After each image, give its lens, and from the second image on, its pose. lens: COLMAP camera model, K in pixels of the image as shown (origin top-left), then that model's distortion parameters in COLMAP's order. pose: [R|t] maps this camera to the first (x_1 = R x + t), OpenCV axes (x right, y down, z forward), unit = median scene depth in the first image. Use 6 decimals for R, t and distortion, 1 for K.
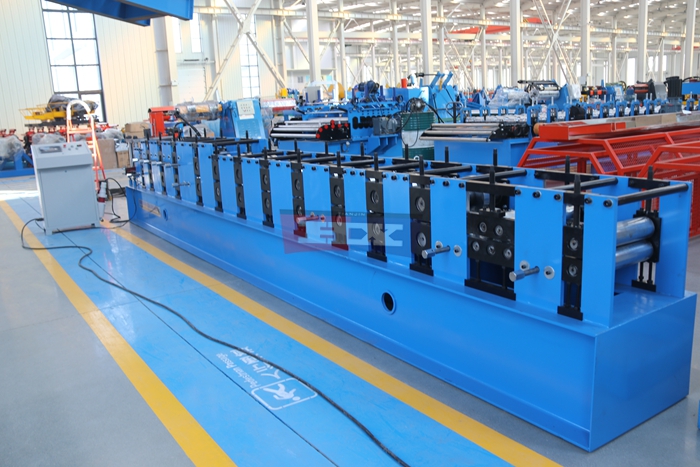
lens RADIAL K [[626.1, 0, 350.0], [0, 626.1, 233.5], [0, 0, 1]] dist [-0.157574, 0.212714]
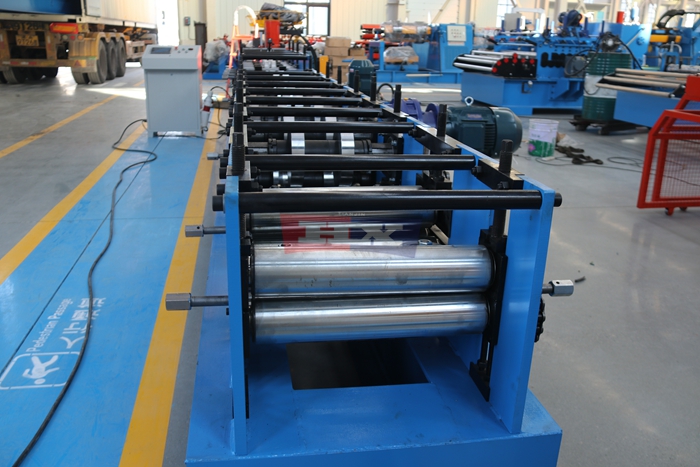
lens RADIAL K [[626.1, 0, 350.0], [0, 626.1, 233.5], [0, 0, 1]] dist [-0.157574, 0.212714]
pose [[0.903675, 0.199636, -0.378835, 0.133635], [-0.157545, 0.977627, 0.139374, -0.021695], [0.398184, -0.066266, 0.914909, 0.119935]]
